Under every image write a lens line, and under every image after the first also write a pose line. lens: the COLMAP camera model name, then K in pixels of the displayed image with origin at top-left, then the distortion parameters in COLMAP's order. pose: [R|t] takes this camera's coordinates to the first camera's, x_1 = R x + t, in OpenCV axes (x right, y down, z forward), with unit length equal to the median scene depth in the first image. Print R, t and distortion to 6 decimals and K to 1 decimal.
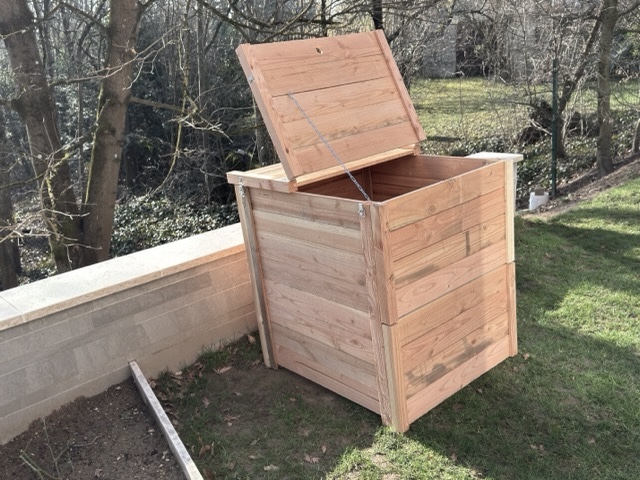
lens RADIAL K [[613.4, 0, 322.9], [0, 613.4, 248.5], [0, 0, 1]] dist [0.262814, -0.480819]
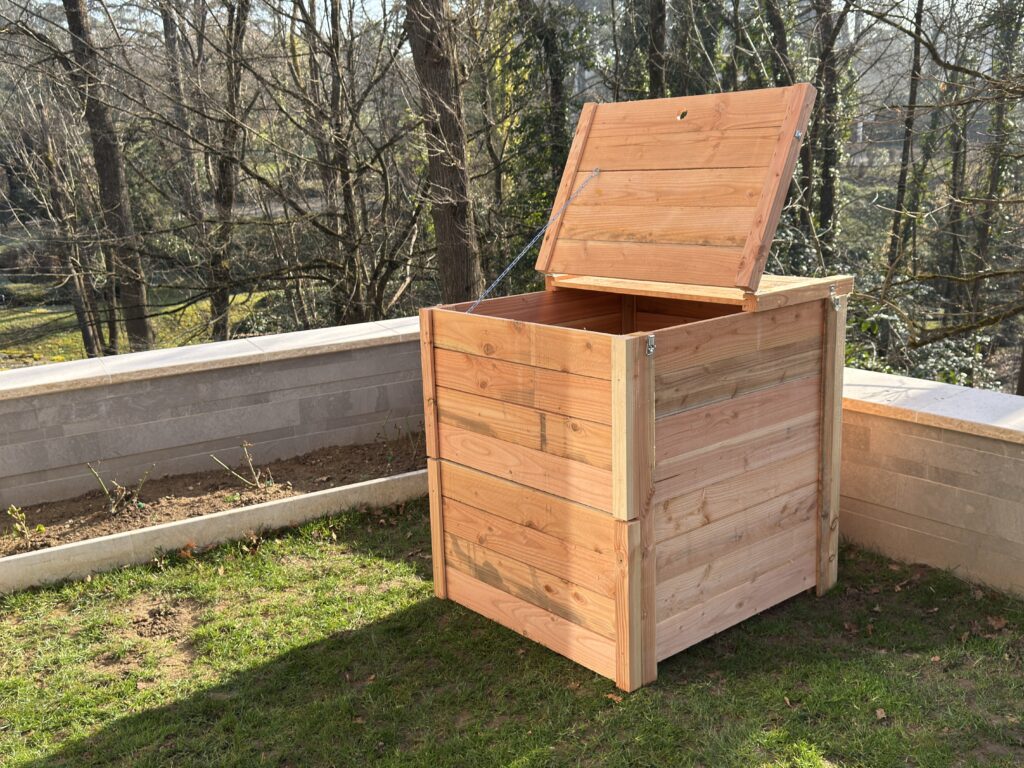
lens RADIAL K [[1024.2, 0, 475.7], [0, 1024.2, 387.9], [0, 0, 1]] dist [0.112624, 0.004104]
pose [[-0.033297, 0.334927, -0.941655, 1.206788], [-0.262847, 0.906077, 0.331567, -0.380015], [0.964263, 0.258552, 0.057865, 0.839965]]
